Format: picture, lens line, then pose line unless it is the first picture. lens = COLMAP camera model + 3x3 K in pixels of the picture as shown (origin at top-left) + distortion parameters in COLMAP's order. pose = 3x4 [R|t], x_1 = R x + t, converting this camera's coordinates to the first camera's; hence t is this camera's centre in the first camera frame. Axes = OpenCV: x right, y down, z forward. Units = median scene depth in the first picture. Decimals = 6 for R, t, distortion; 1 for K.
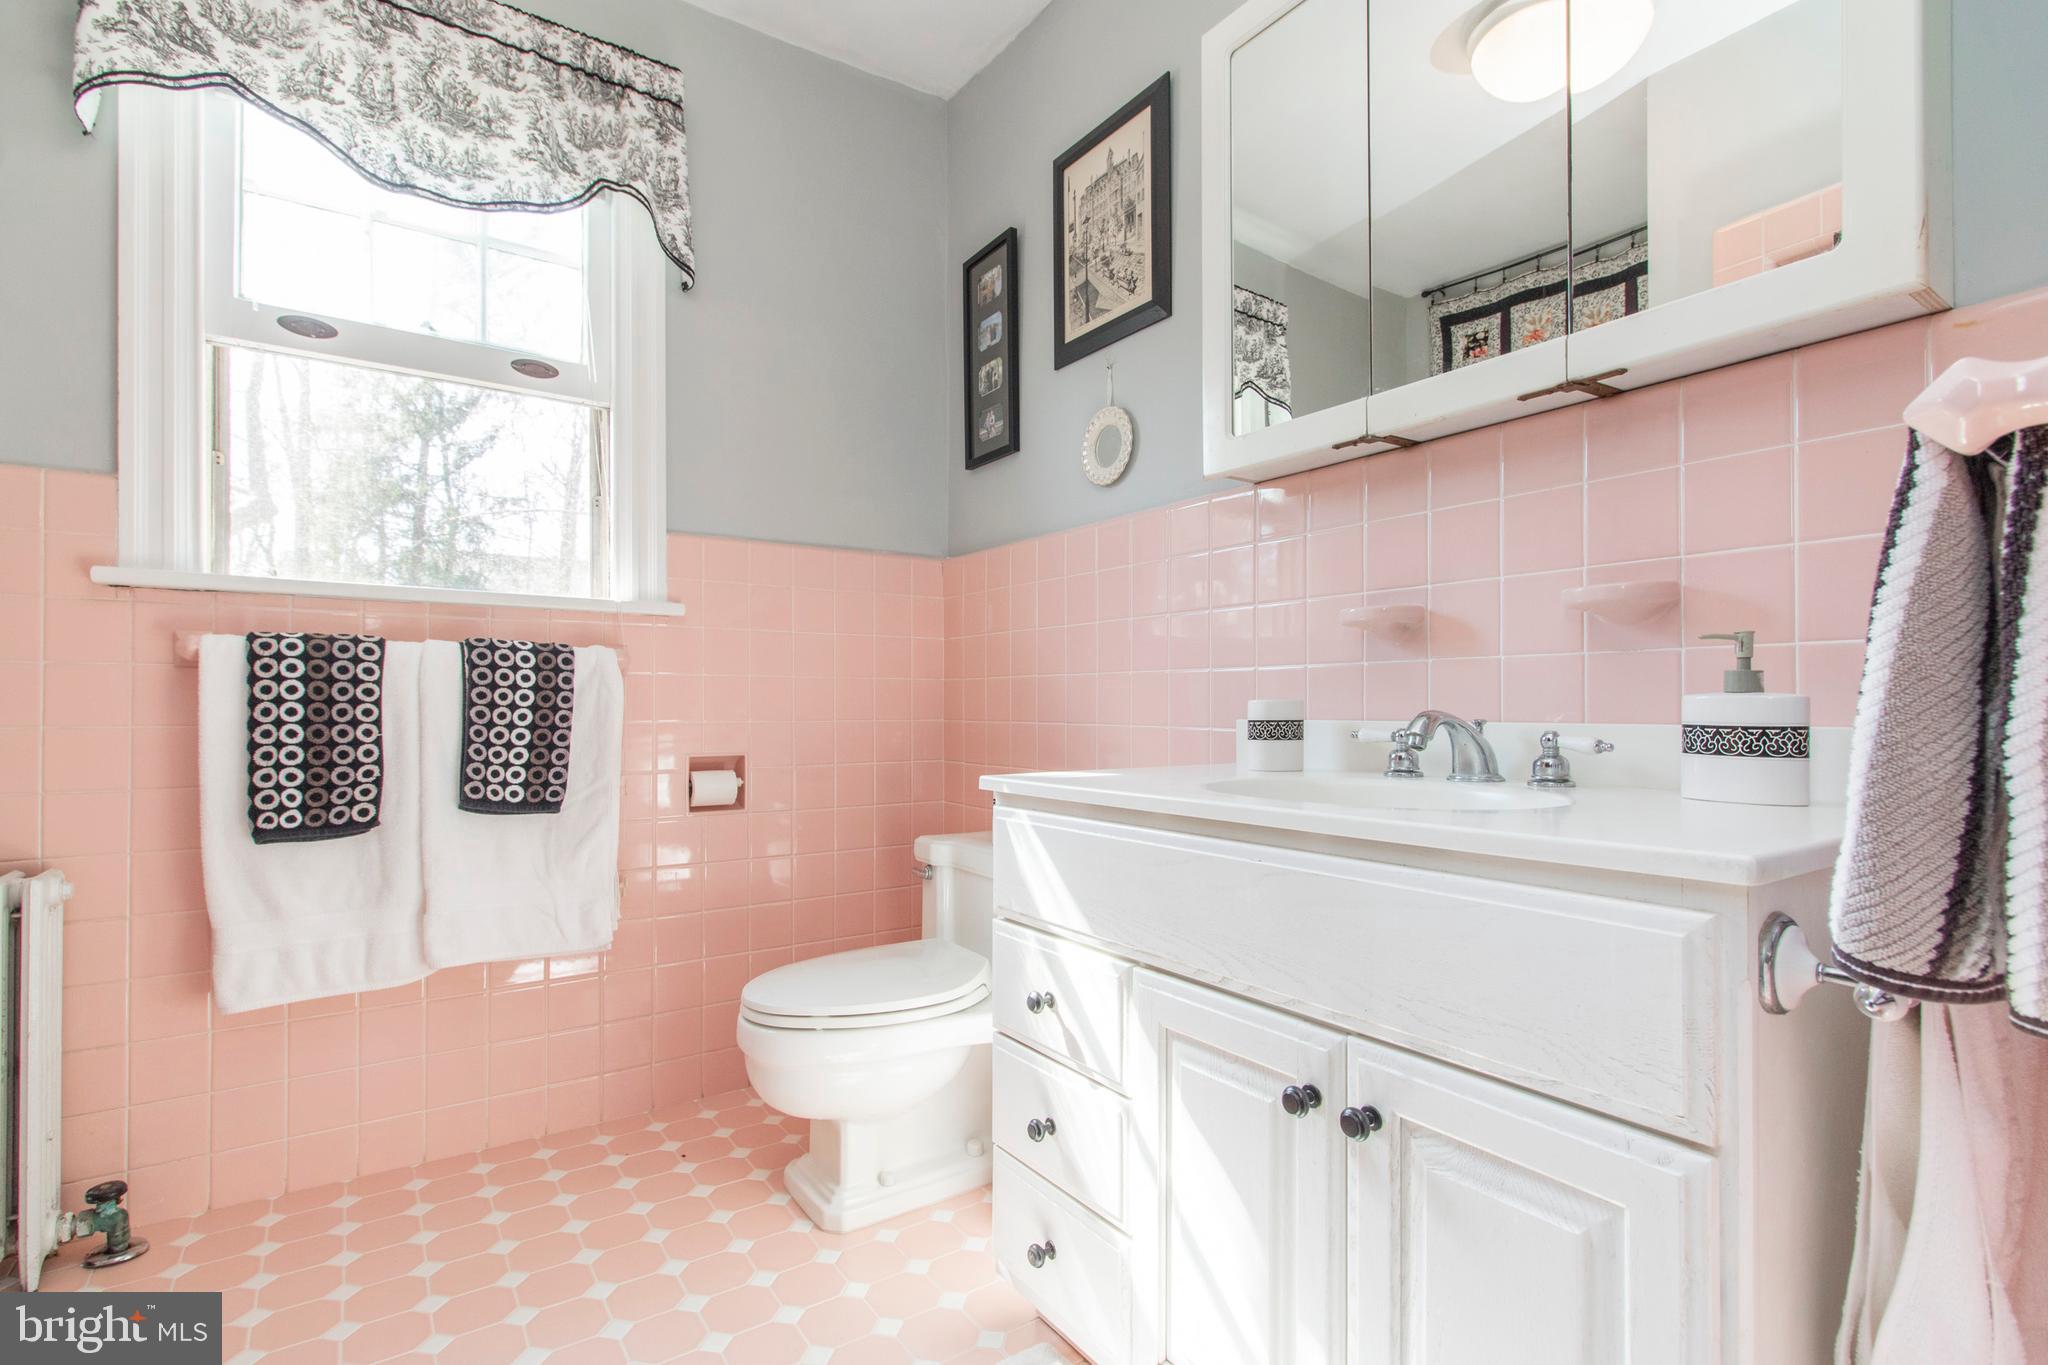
lens RADIAL K [[954.6, 0, 1007.9], [0, 954.6, 701.3], [0, 0, 1]] dist [0.000392, -0.000190]
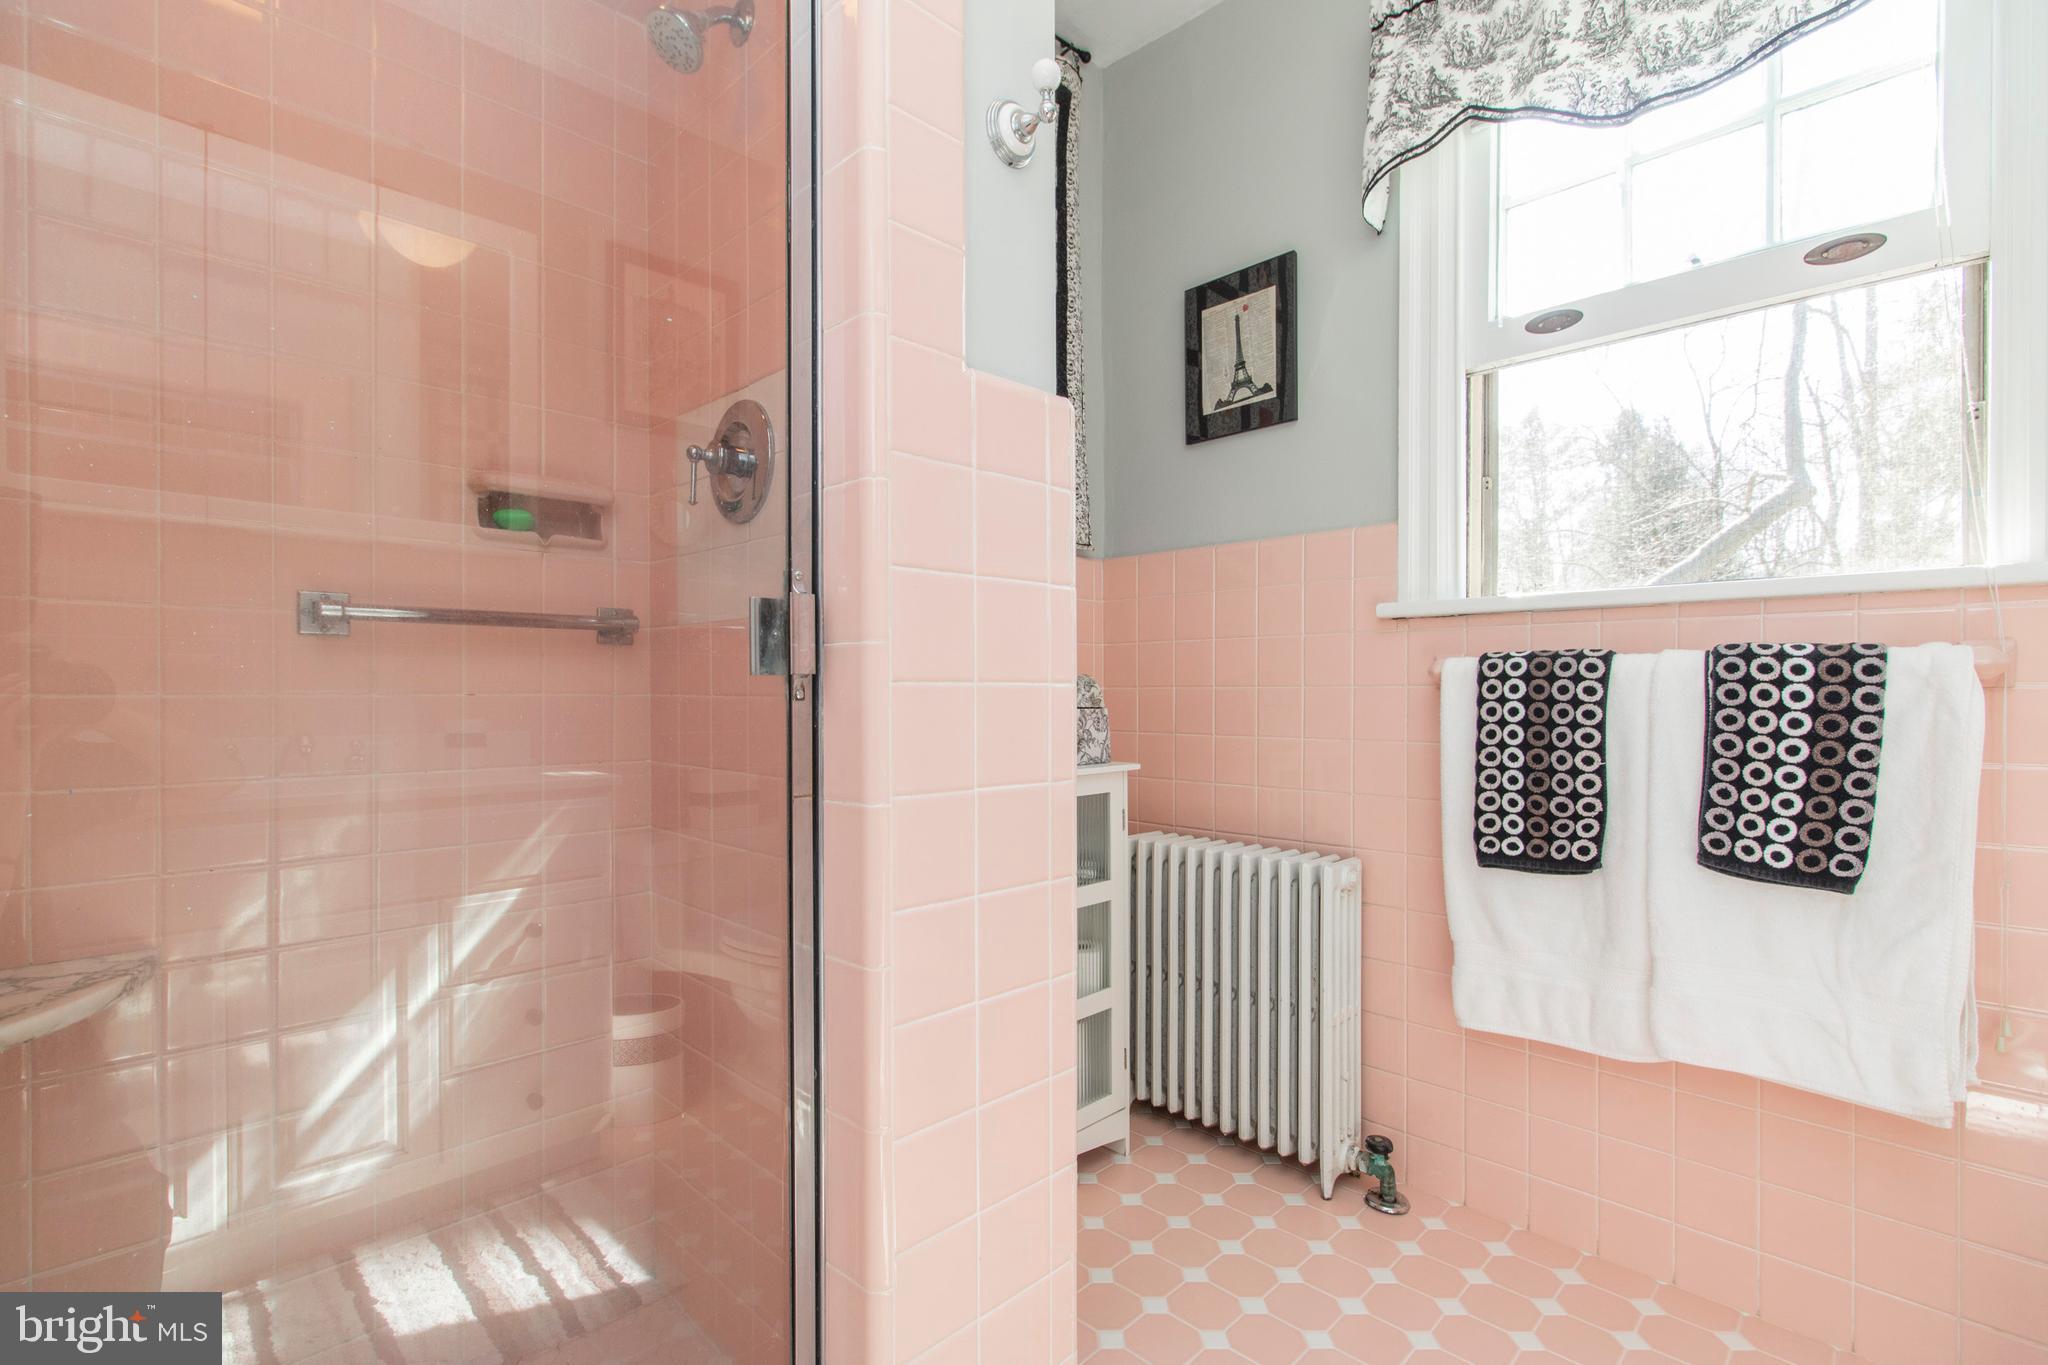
lens RADIAL K [[954.6, 0, 1007.9], [0, 954.6, 701.3], [0, 0, 1]] dist [0.000392, -0.000190]
pose [[0.174481, 0.007755, -0.984630, 0.100540], [0.005499, 0.999946, 0.008850, -0.032326], [0.984645, -0.006959, 0.174429, 0.319198]]
